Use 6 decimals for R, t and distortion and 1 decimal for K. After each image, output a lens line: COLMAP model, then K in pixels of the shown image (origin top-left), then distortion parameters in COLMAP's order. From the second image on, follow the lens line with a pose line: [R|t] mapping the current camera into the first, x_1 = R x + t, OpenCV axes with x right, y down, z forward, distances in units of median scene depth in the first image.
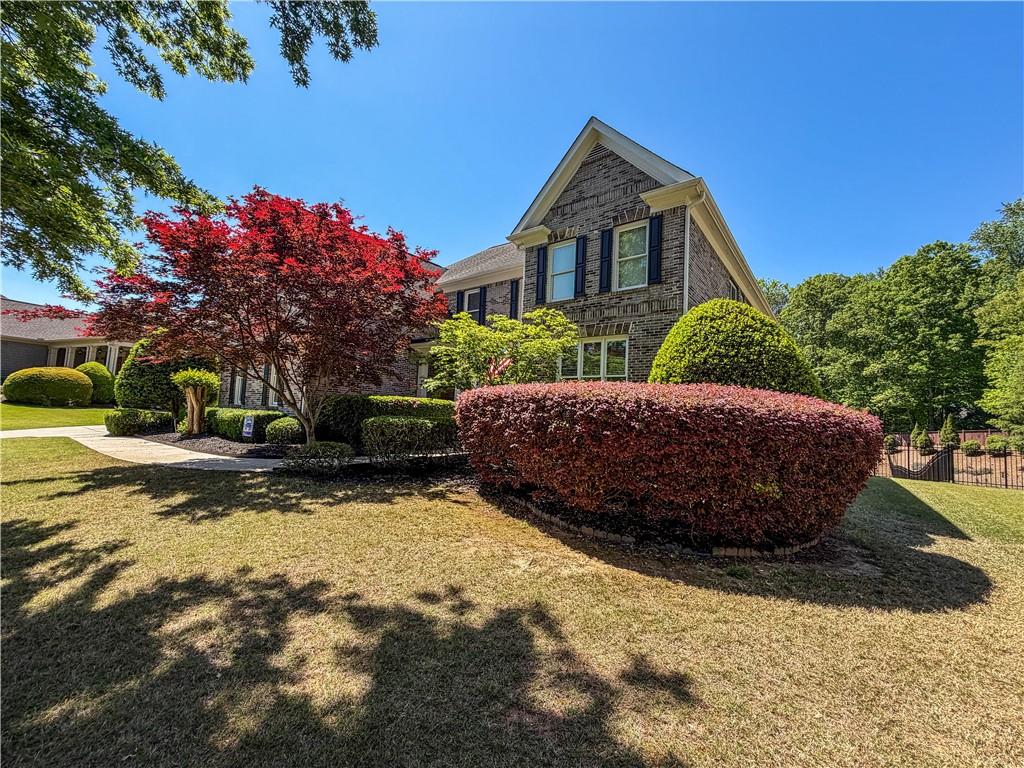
lens RADIAL K [[411.2, 0, 512.0], [0, 411.2, 384.0], [0, 0, 1]] dist [0.002064, 0.000077]
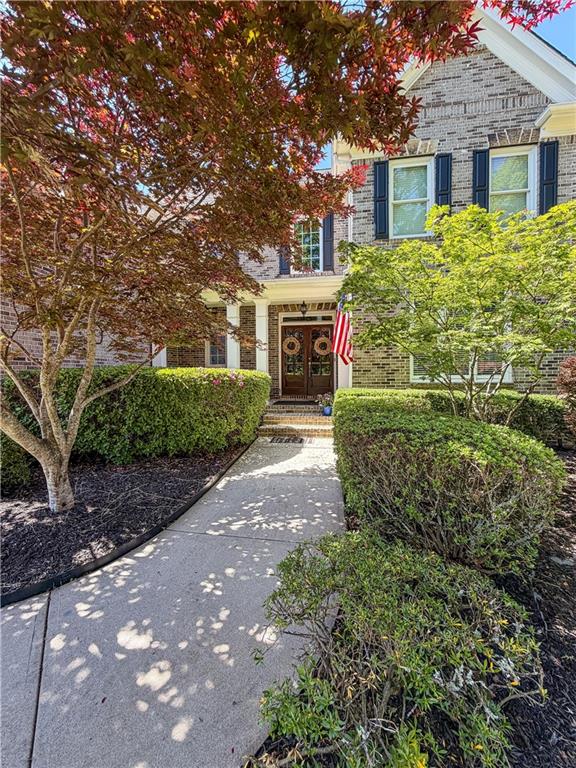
lens RADIAL K [[308.4, 0, 288.0], [0, 308.4, 384.0], [0, 0, 1]] dist [0.002064, 0.000077]
pose [[0.861123, -0.067687, 0.503871, -0.434250], [0.013528, 0.993797, 0.110381, 0.007300], [-0.508217, -0.088235, 0.856697, 0.640241]]
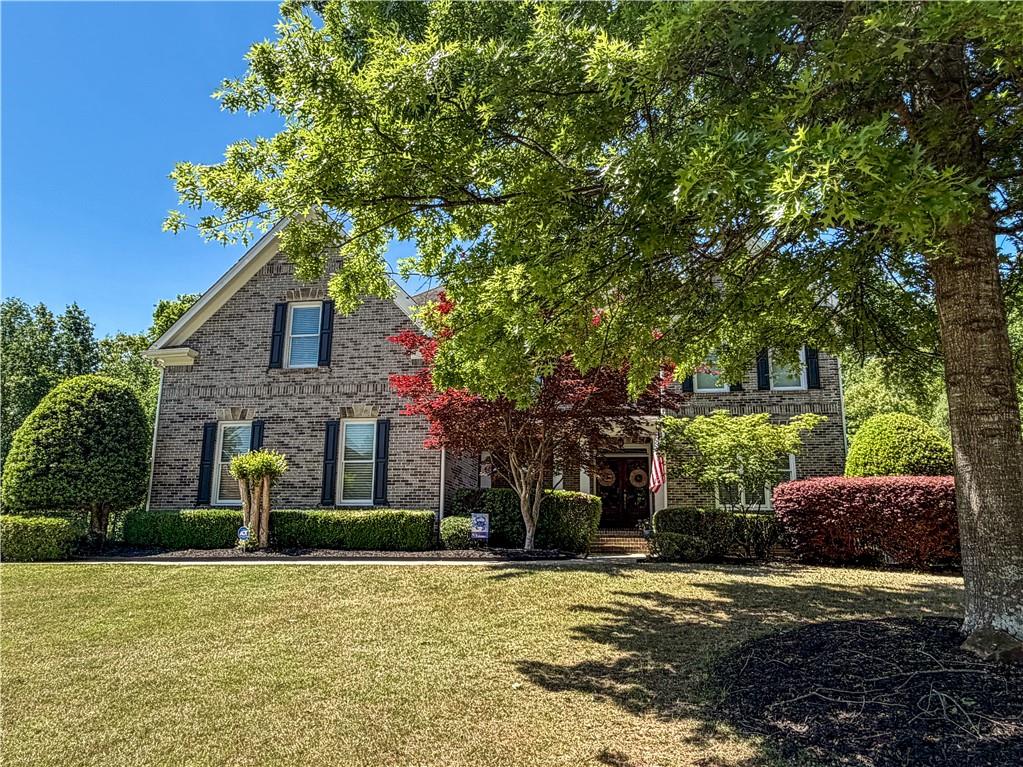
lens RADIAL K [[740.0, 0, 511.5], [0, 740.0, 383.5], [0, 0, 1]] dist [-0.001265, -0.001977]
pose [[0.874621, 0.069676, 0.479775, -1.247780], [-0.008676, 0.991710, -0.128206, 0.009346], [-0.484731, 0.107970, 0.867974, -0.331559]]
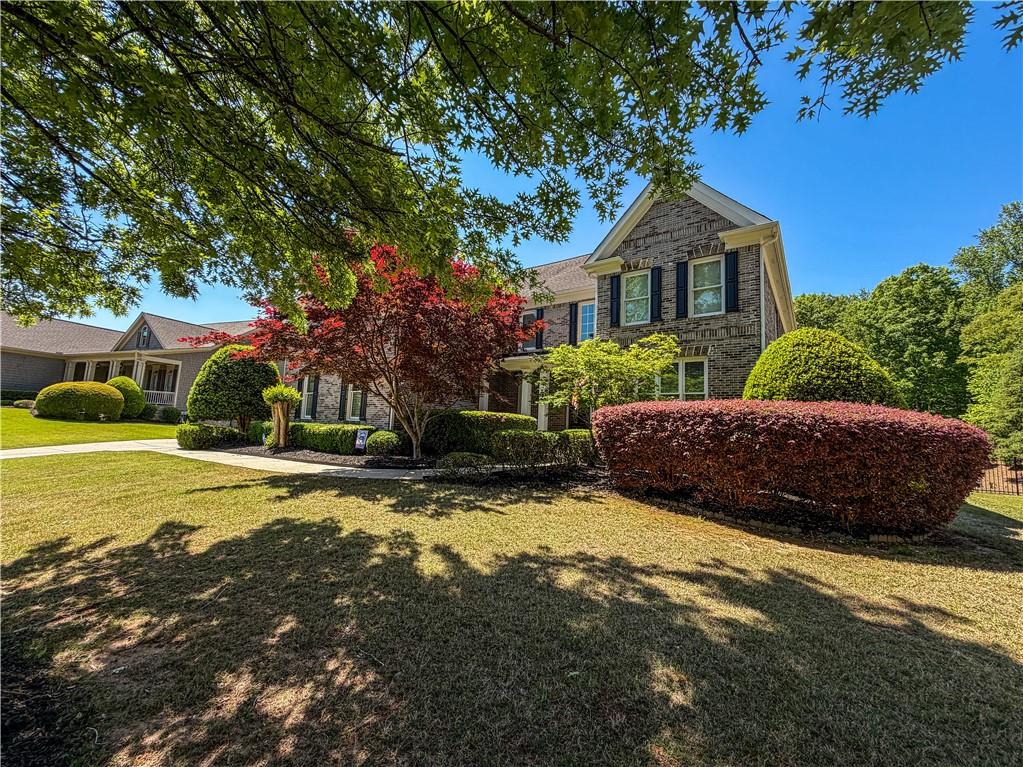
lens RADIAL K [[414.4, 0, 511.5], [0, 414.4, 383.5], [0, 0, 1]] dist [0.002235, -0.000015]
pose [[0.999412, 0.002477, 0.034193, -0.272831], [-0.001263, 0.999369, -0.035484, -0.005332], [-0.034260, 0.035420, 0.998785, -0.098906]]
